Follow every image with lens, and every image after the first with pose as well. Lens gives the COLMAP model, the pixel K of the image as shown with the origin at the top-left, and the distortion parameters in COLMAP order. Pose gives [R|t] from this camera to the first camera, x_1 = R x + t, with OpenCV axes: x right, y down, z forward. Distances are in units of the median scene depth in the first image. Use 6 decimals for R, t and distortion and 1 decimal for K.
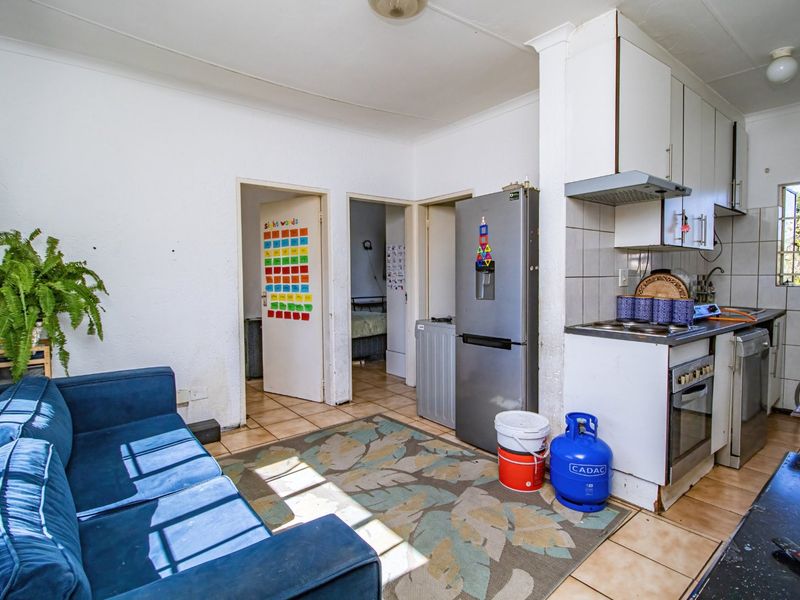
lens RADIAL K [[416.7, 0, 404.2], [0, 416.7, 293.6], [0, 0, 1]] dist [0.005511, -0.016479]
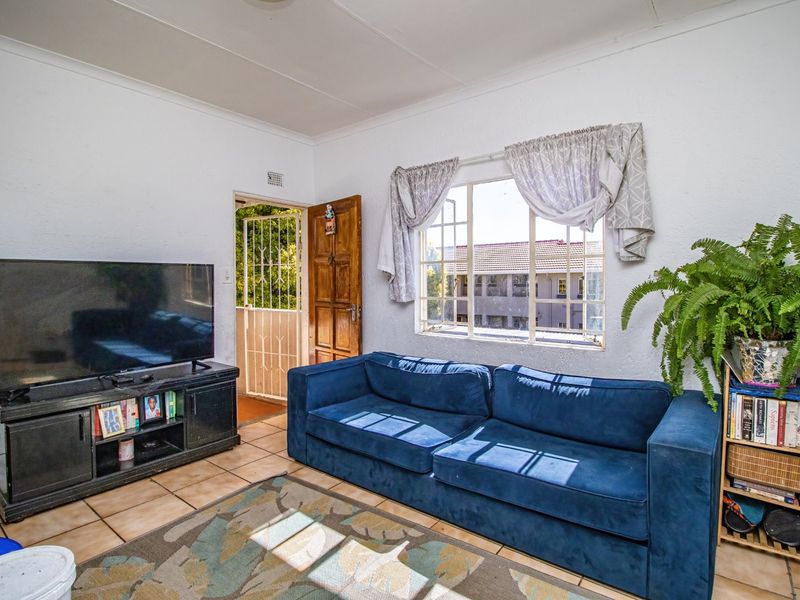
lens RADIAL K [[416.7, 0, 404.2], [0, 416.7, 293.6], [0, 0, 1]] dist [0.005511, -0.016479]
pose [[-0.971213, 0.016477, -0.237643, -0.058427], [-0.000462, 0.997473, 0.071045, -0.064016], [0.238213, 0.069110, -0.968751, 1.388623]]
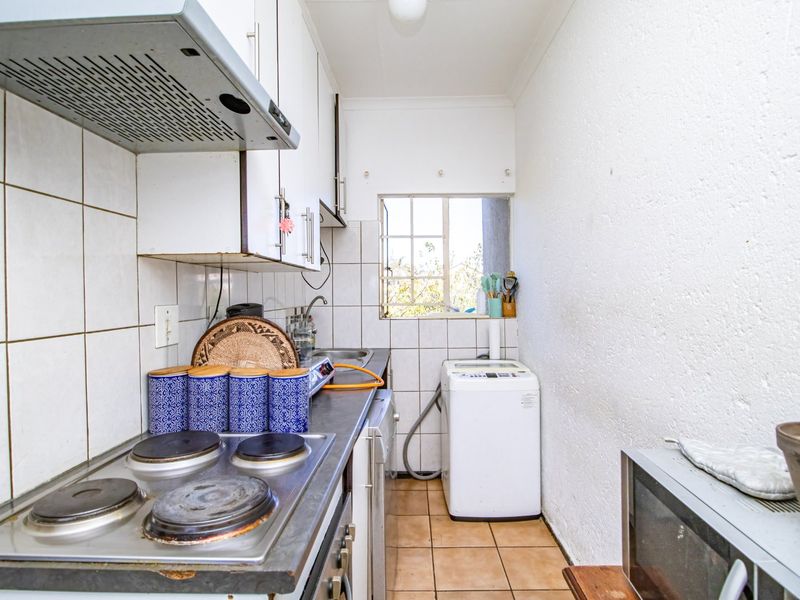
lens RADIAL K [[445.2, 0, 403.8], [0, 445.2, 294.4], [0, 0, 1]] dist [0.006480, -0.015617]
pose [[0.635083, -0.000455, 0.772443, 0.343083], [0.039802, 0.998691, -0.032136, -0.048989], [-0.771417, 0.051154, 0.634270, 0.542404]]
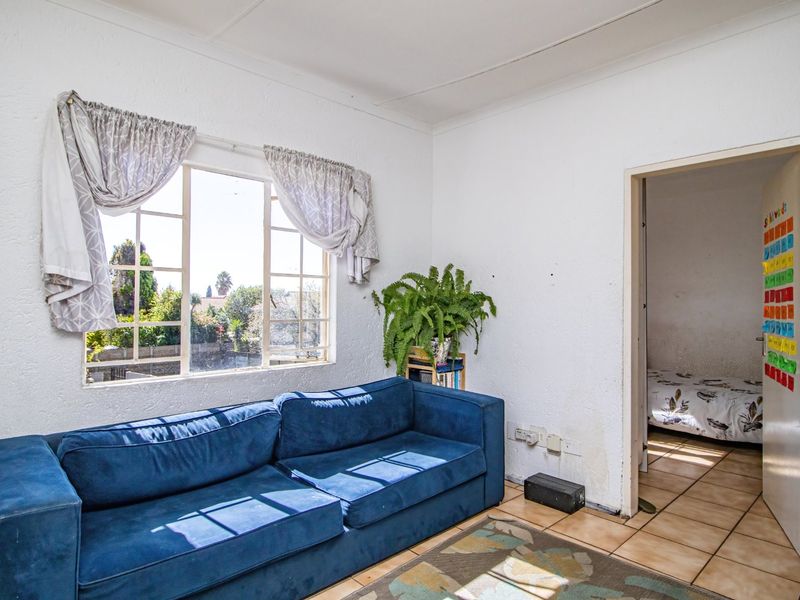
lens RADIAL K [[473.2, 0, 406.2], [0, 473.2, 293.3], [0, 0, 1]] dist [0.003539, -0.013359]
pose [[0.086301, -0.010887, -0.996210, 0.472453], [-0.052234, 0.998516, -0.015437, -0.034768], [0.994899, 0.053368, 0.085604, 0.672618]]
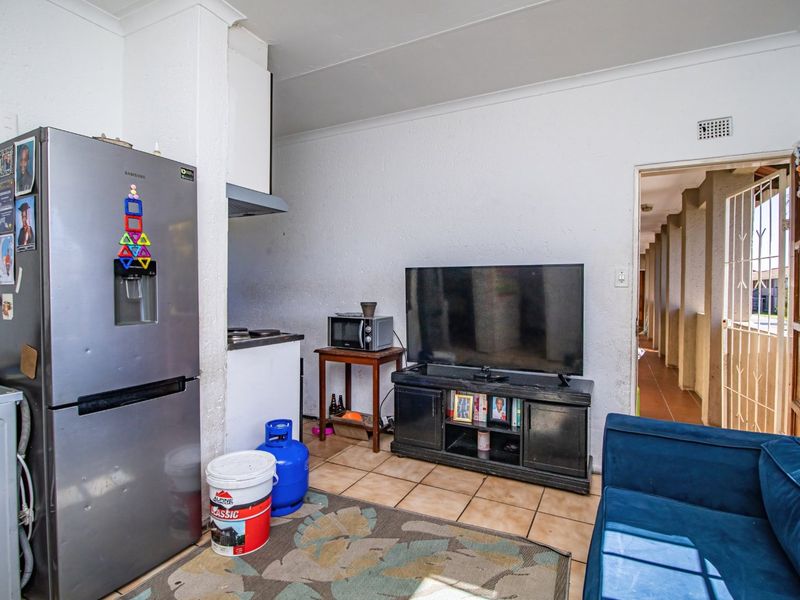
lens RADIAL K [[416.7, 0, 404.2], [0, 416.7, 293.6], [0, 0, 1]] dist [0.005511, -0.016479]
pose [[-0.412771, -0.005499, 0.910818, -0.520023], [0.035257, 0.999136, 0.022010, -0.029716], [-0.910152, 0.041198, -0.412220, 0.918136]]
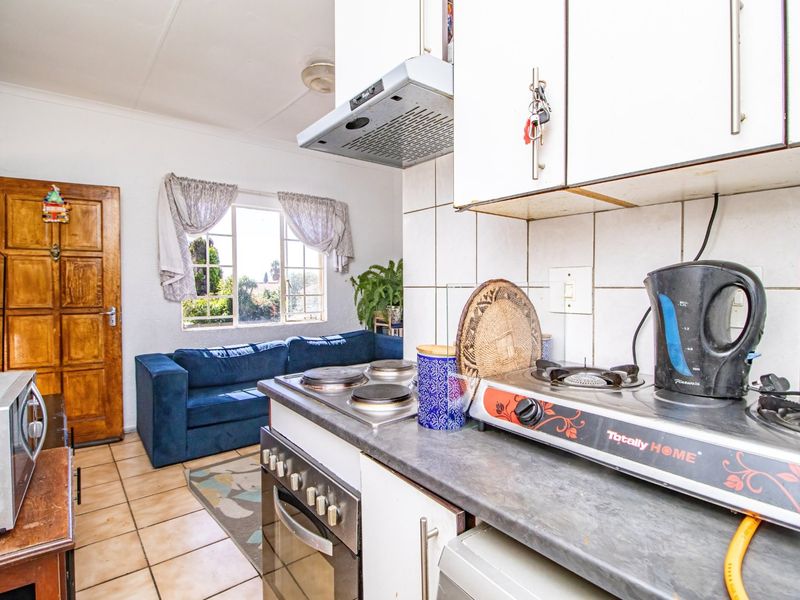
lens RADIAL K [[416.7, 0, 404.2], [0, 416.7, 293.6], [0, 0, 1]] dist [0.005511, -0.016479]
pose [[0.010822, 0.027427, -0.999565, 0.960638], [-0.041635, 0.998769, 0.026954, -0.041366], [0.999074, 0.041325, 0.011950, 0.892714]]
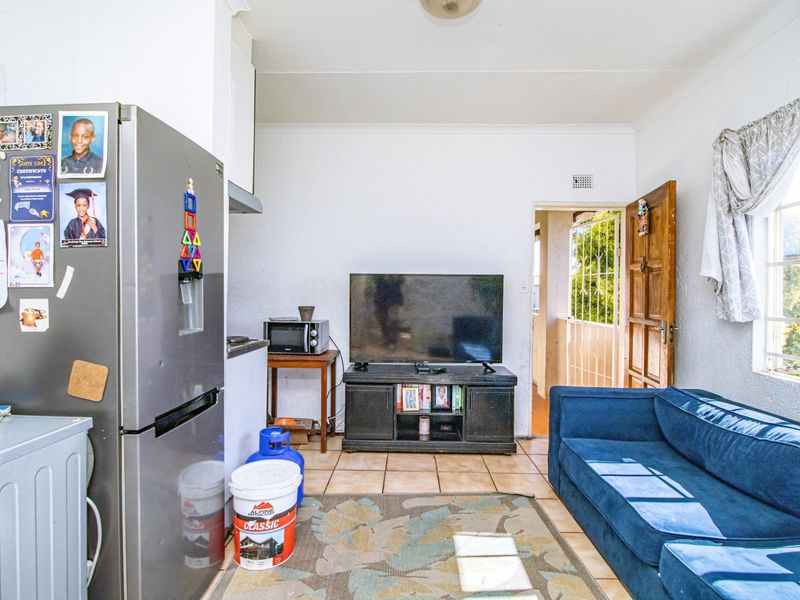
lens RADIAL K [[416.7, 0, 404.2], [0, 416.7, 293.6], [0, 0, 1]] dist [0.005511, -0.016479]
pose [[-0.770024, -0.002034, 0.638012, -0.373753], [0.019618, 0.999447, 0.026863, -0.046196], [-0.637713, 0.033202, -0.769558, 1.269506]]
